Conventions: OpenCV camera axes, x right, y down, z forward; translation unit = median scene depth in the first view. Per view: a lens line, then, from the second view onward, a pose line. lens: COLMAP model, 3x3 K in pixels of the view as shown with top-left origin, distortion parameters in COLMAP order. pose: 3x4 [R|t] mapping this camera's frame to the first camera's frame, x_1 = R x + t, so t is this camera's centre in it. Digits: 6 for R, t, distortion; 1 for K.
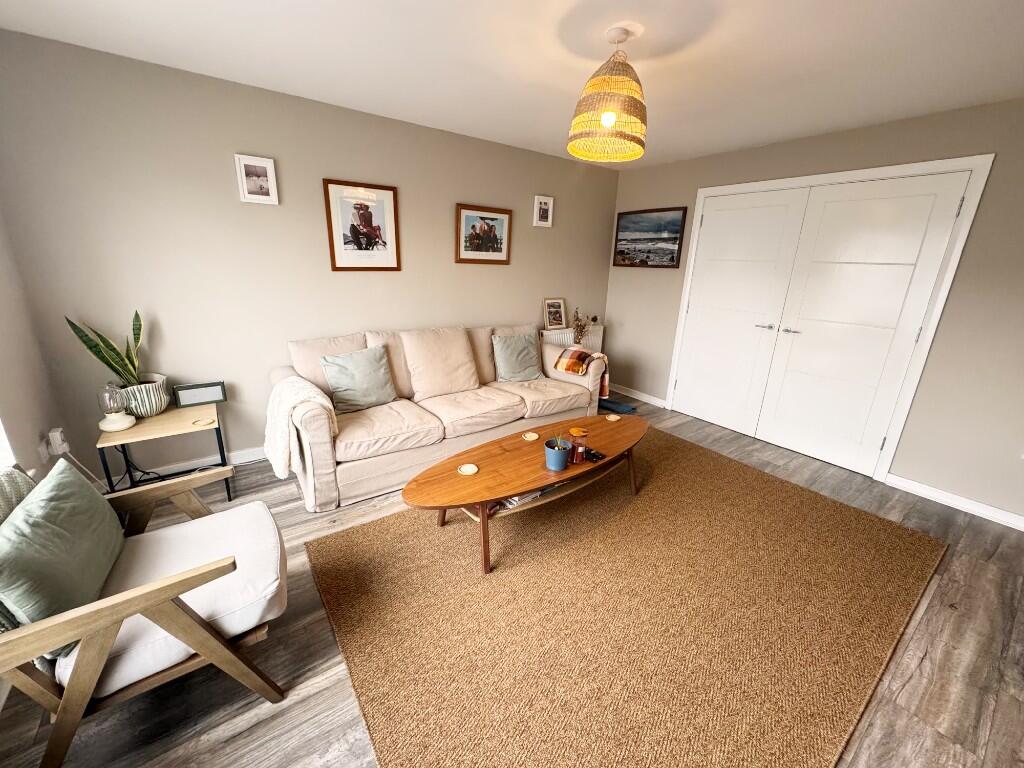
lens RADIAL K [[411.1, 0, 505.1], [0, 411.1, 379.4], [0, 0, 1]] dist [0.000794, 0.000131]
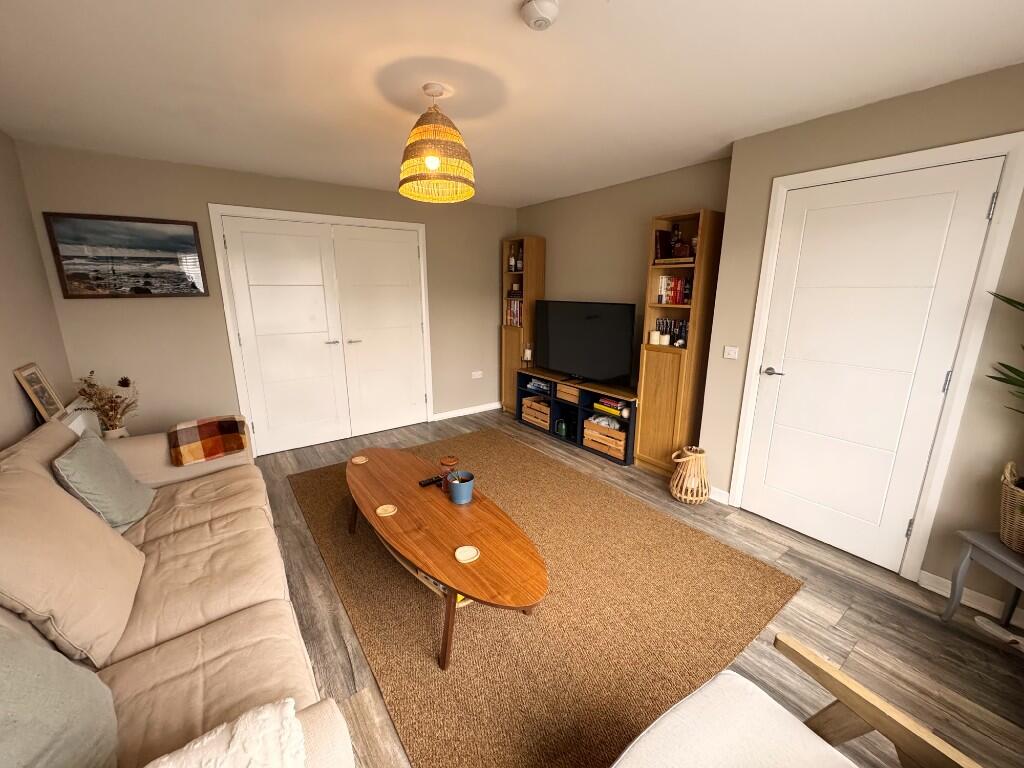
lens RADIAL K [[407.7, 0, 510.8], [0, 407.7, 383.1], [0, 0, 1]] dist [0.001102, 0.000349]
pose [[-0.006195, -0.259792, 0.965645, -0.447459], [0.286807, 0.924631, 0.250598, -0.153359], [-0.957968, 0.278506, 0.068782, 0.451241]]
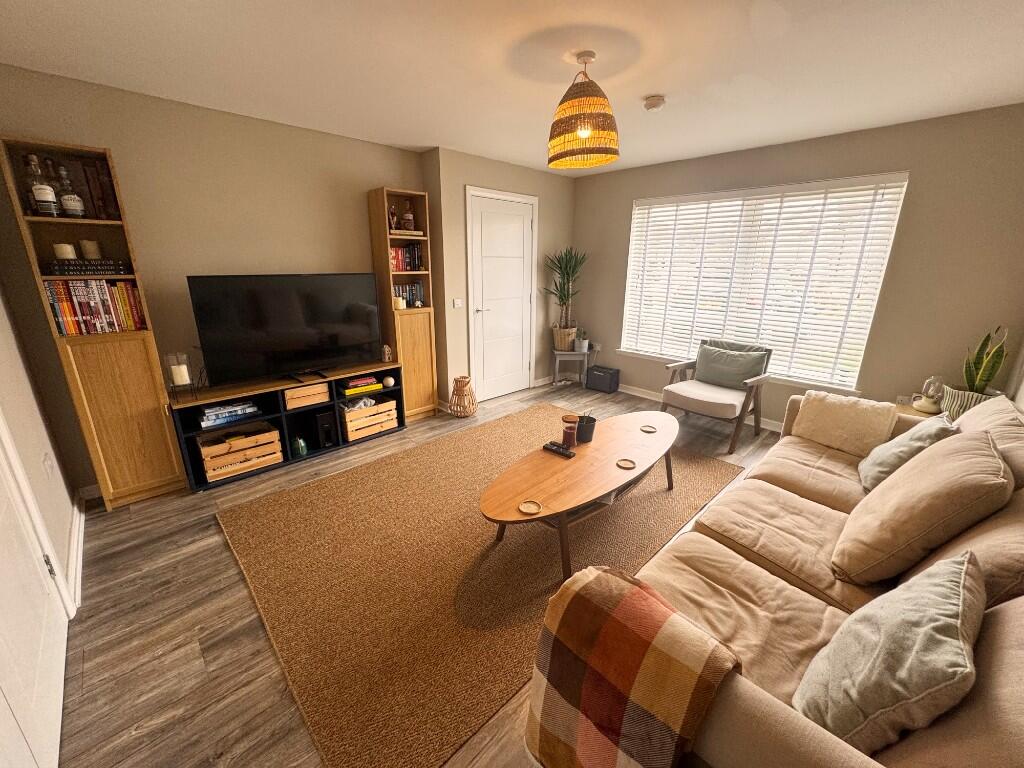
lens RADIAL K [[407.7, 0, 510.8], [0, 407.7, 383.1], [0, 0, 1]] dist [0.001102, 0.000349]
pose [[-0.988994, 0.004903, -0.147872, 0.303470], [-0.077103, 0.835927, 0.543397, -0.318087], [0.126274, 0.548818, -0.826349, 1.112316]]
